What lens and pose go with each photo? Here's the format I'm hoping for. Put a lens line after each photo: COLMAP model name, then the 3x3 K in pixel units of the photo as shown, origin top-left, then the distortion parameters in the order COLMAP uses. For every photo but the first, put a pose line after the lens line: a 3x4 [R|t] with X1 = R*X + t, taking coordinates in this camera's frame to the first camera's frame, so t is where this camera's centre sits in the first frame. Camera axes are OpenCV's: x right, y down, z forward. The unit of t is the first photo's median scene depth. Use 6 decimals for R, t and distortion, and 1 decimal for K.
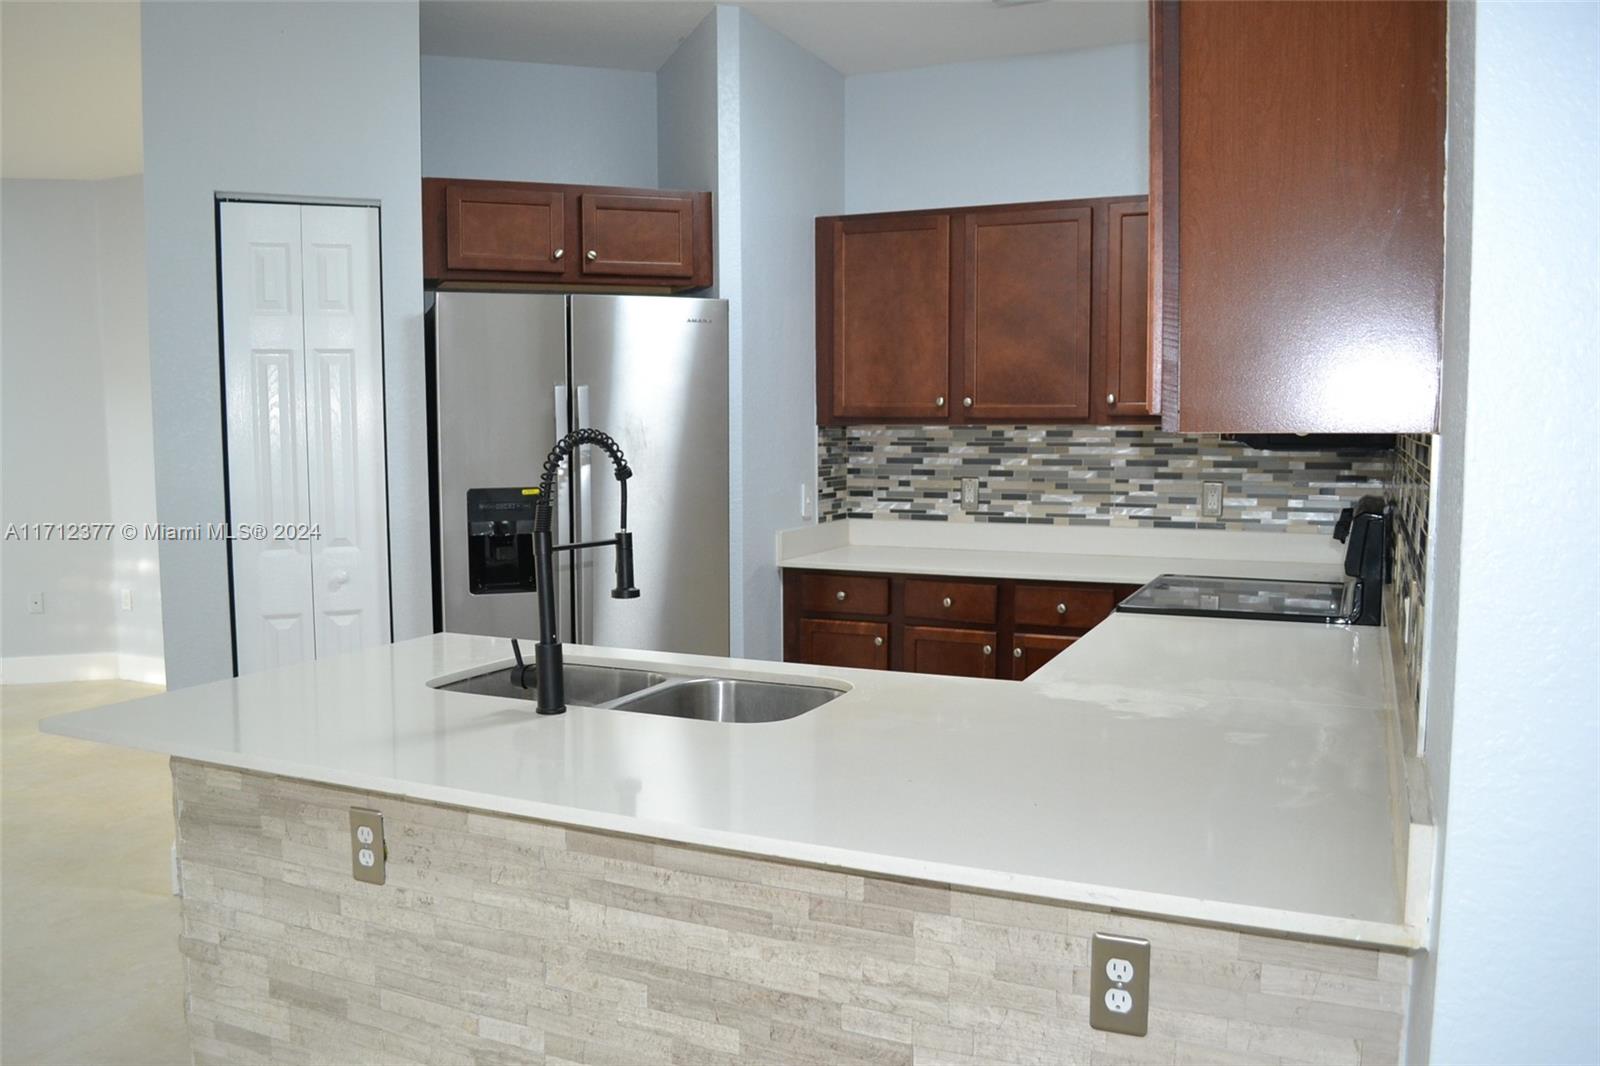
lens RADIAL K [[1293.3, 0, 771.2], [0, 1293.3, 547.3], [0, 0, 1]] dist [-0.079530, 0.009082]
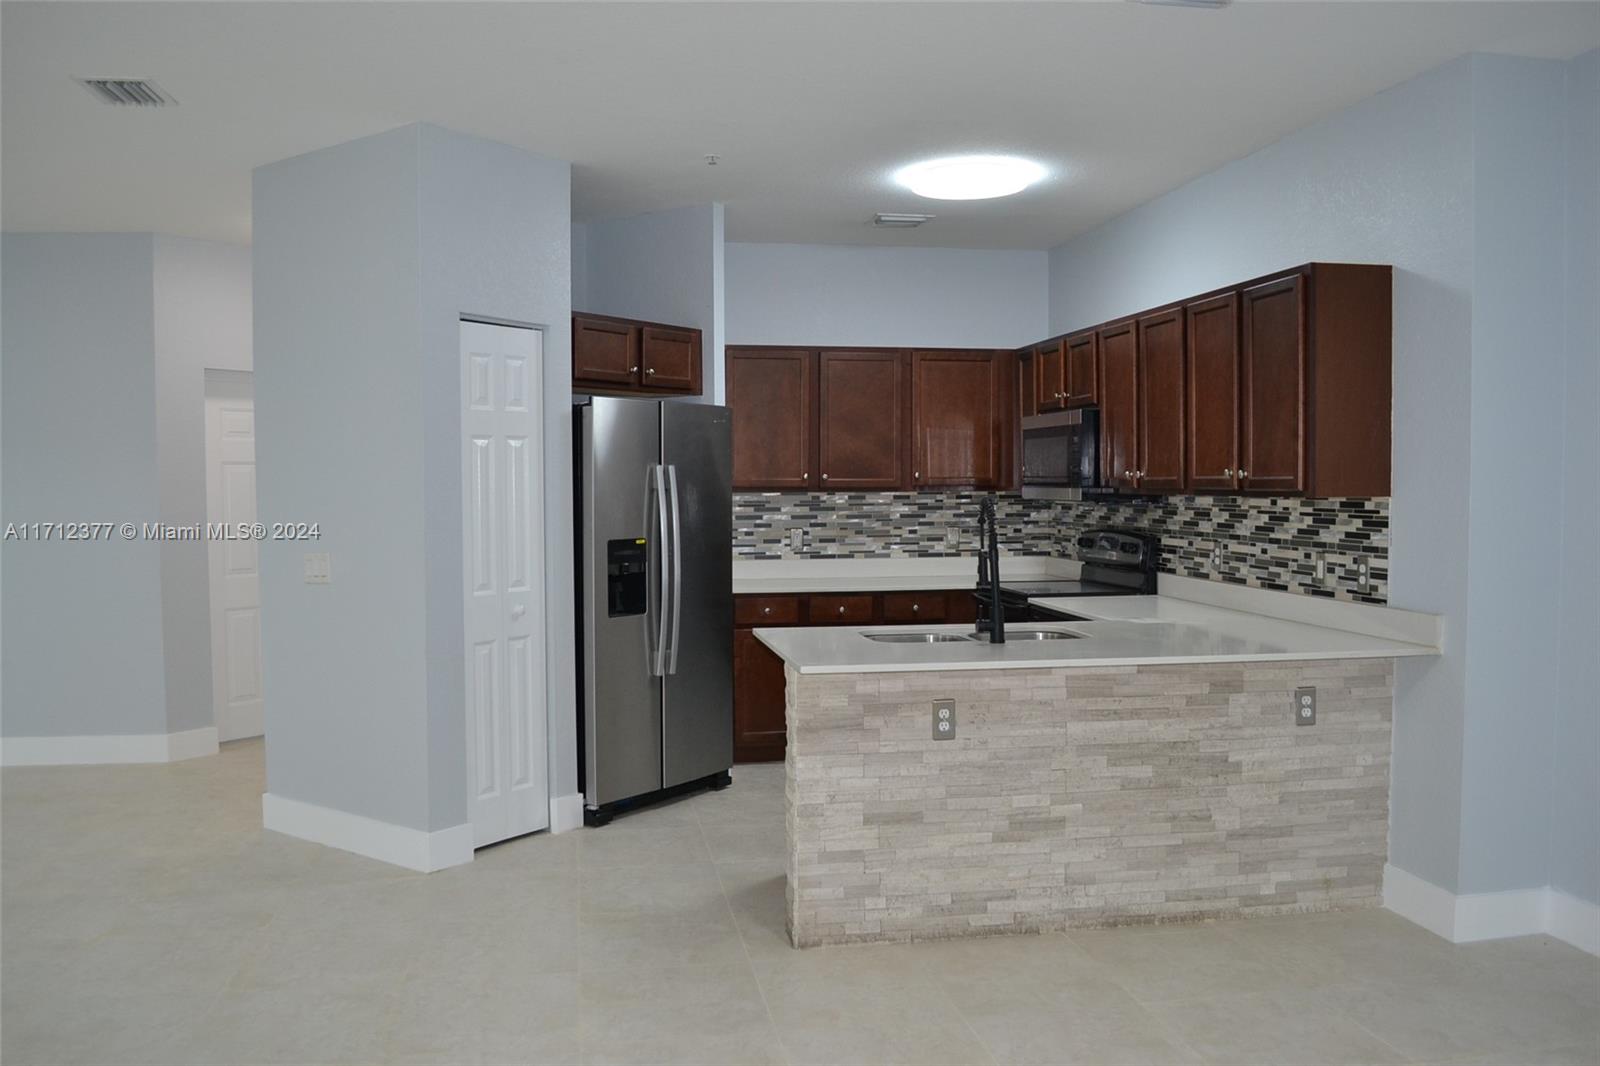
lens RADIAL K [[1293.3, 0, 808.1], [0, 1293.3, 537.2], [0, 0, 1]] dist [-0.079530, 0.009082]
pose [[0.818380, -0.023256, 0.574207, -0.769594], [0.055634, 0.997694, -0.038883, 0.014946], [-0.571979, 0.063766, 0.817786, -0.219253]]
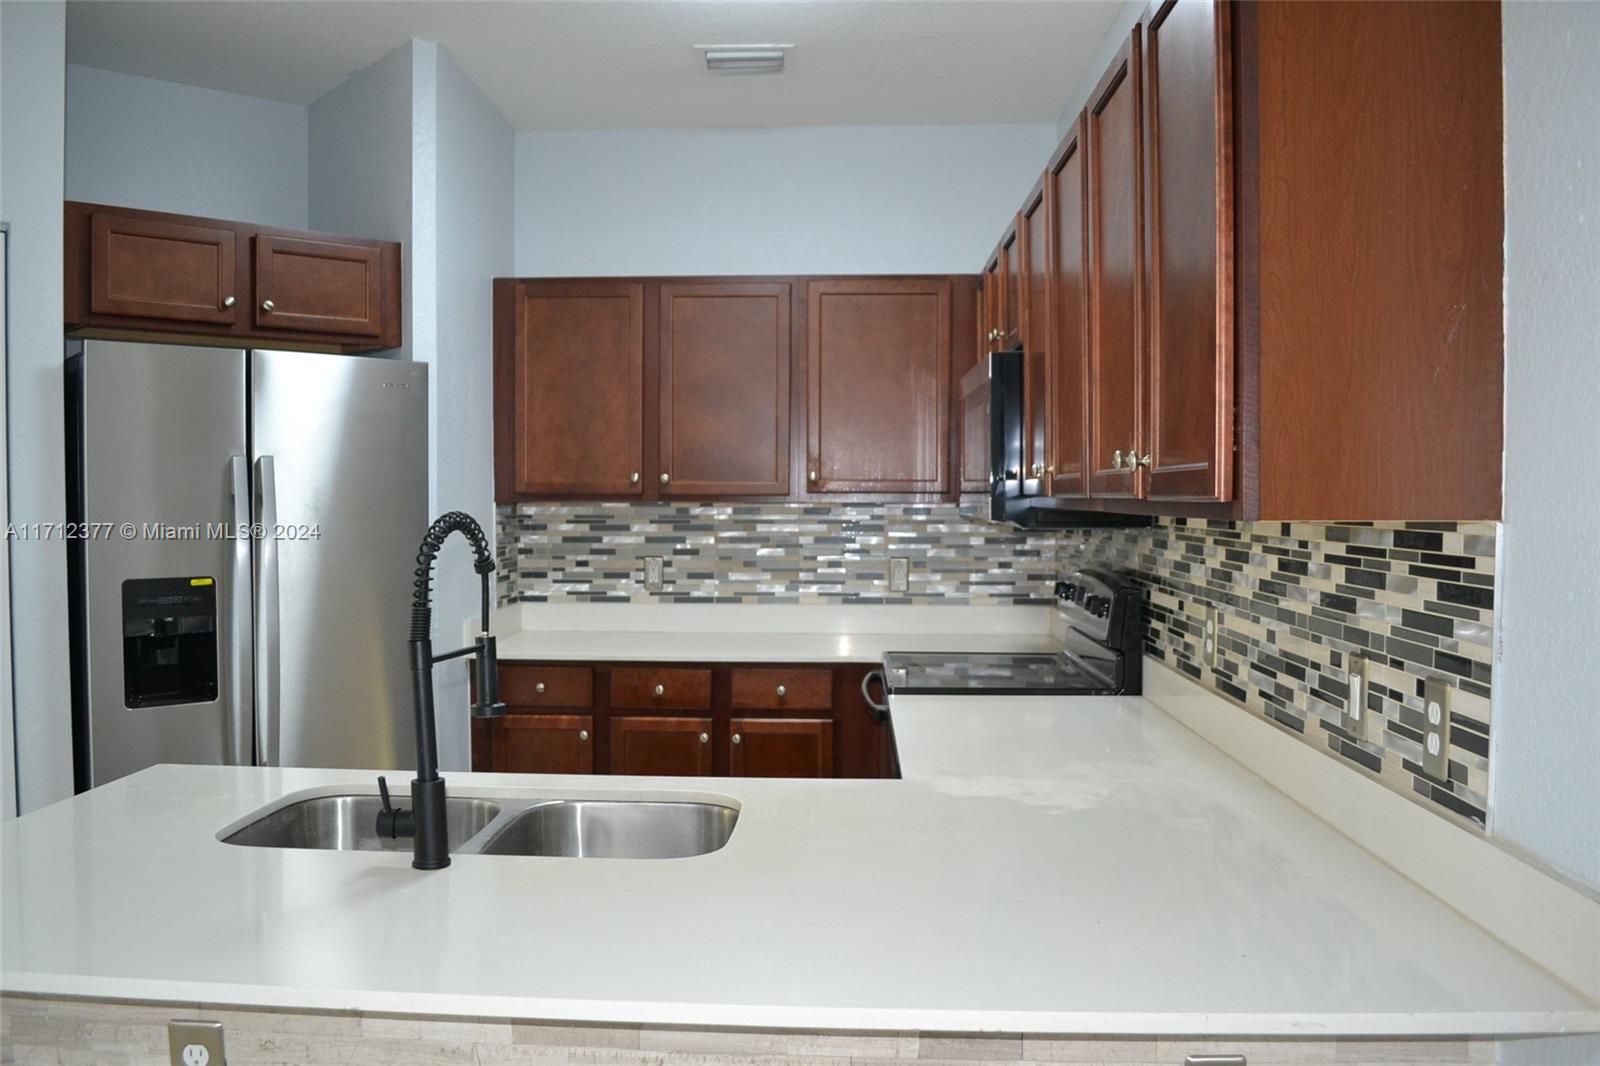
lens RADIAL K [[1293.3, 0, 785.3], [0, 1293.3, 542.7], [0, 0, 1]] dist [-0.079530, 0.009082]
pose [[0.926268, -0.008852, 0.376763, -0.134660], [0.031239, 0.998087, -0.053351, -0.011706], [-0.375570, 0.061187, 0.924772, 0.087284]]
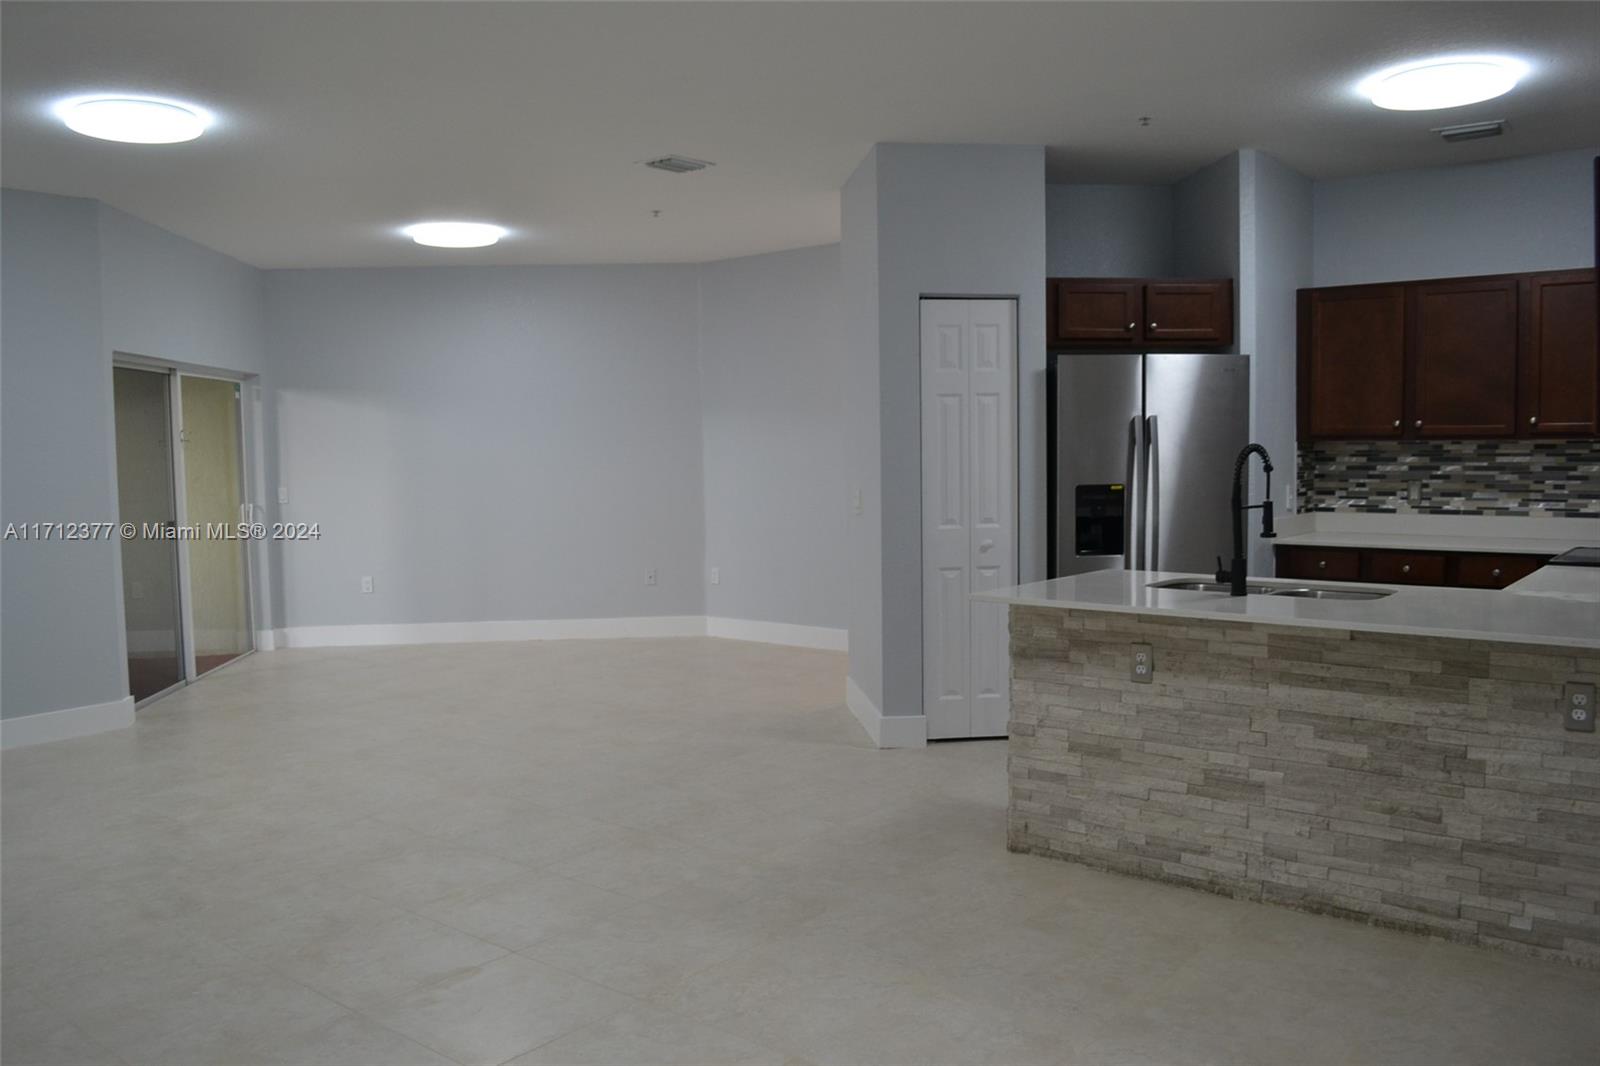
lens RADIAL K [[1293.3, 0, 774.4], [0, 1293.3, 543.5], [0, 0, 1]] dist [-0.079530, 0.009082]
pose [[0.968926, 0.007758, -0.247228, -0.185646], [-0.012168, 0.999793, -0.016314, 0.046407], [0.247050, 0.018815, 0.968820, -0.488211]]
